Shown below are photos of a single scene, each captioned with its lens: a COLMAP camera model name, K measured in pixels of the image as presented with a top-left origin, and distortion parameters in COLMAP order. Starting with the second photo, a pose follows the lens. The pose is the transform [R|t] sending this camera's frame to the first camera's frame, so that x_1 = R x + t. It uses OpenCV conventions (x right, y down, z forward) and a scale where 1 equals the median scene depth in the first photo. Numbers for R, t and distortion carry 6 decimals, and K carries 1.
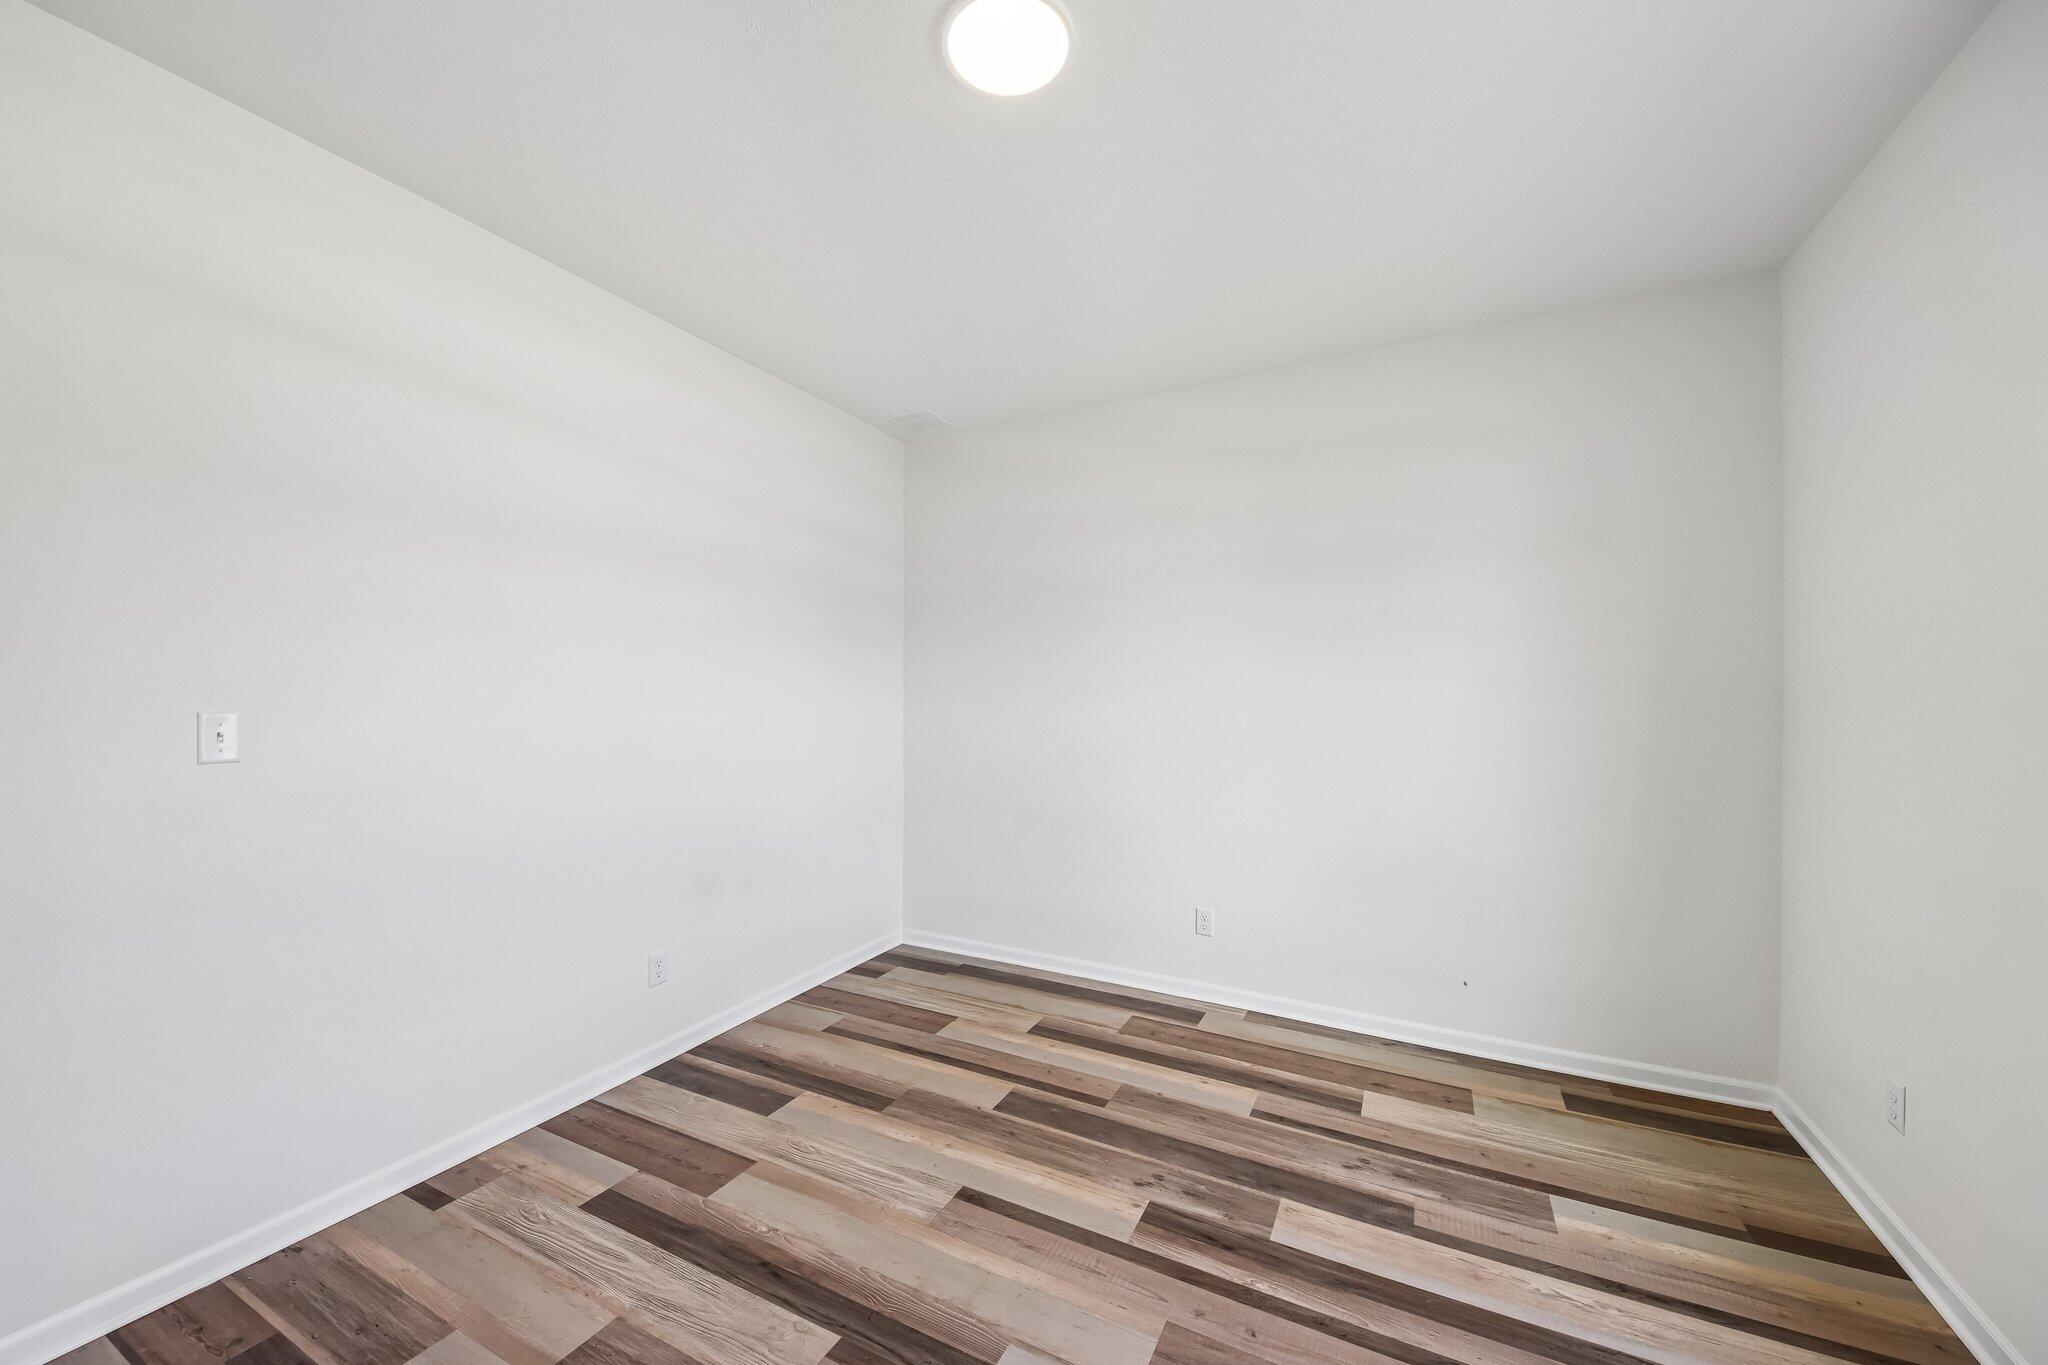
lens RADIAL K [[781.1, 0, 1006.9], [0, 781.1, 698.9], [0, 0, 1]] dist [0.062955, -0.033463]
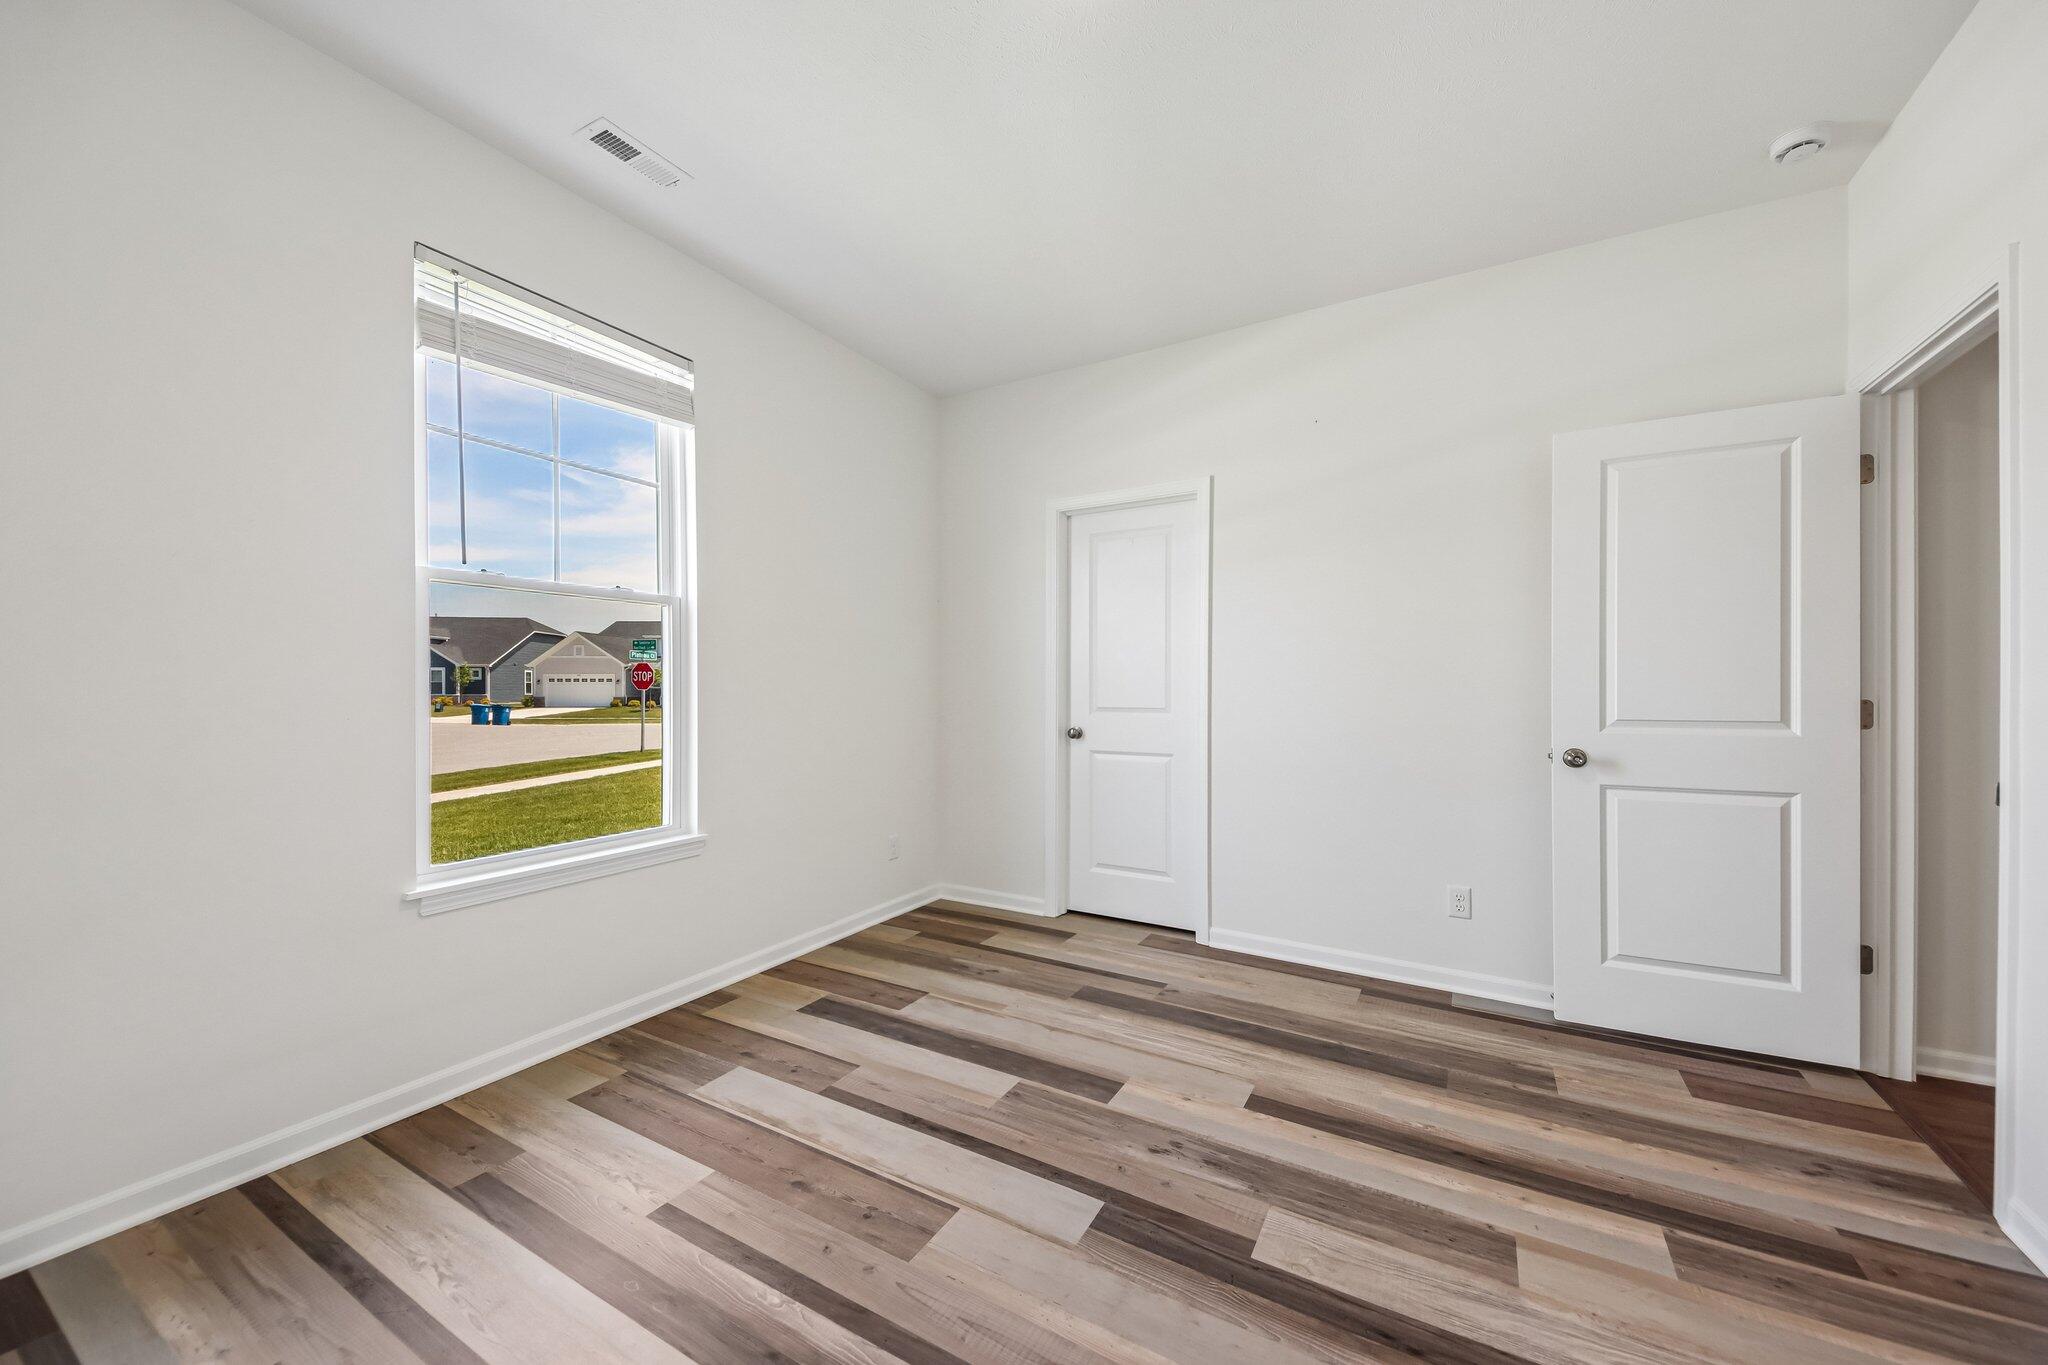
lens RADIAL K [[769.8, 0, 1017.1], [0, 769.8, 671.3], [0, 0, 1]] dist [0.080074, -0.039879]
pose [[-0.999512, -0.004265, 0.030938, 0.034441], [-0.004339, 0.999988, -0.002325, 0.066095], [-0.030927, -0.002458, -0.999519, 1.399928]]
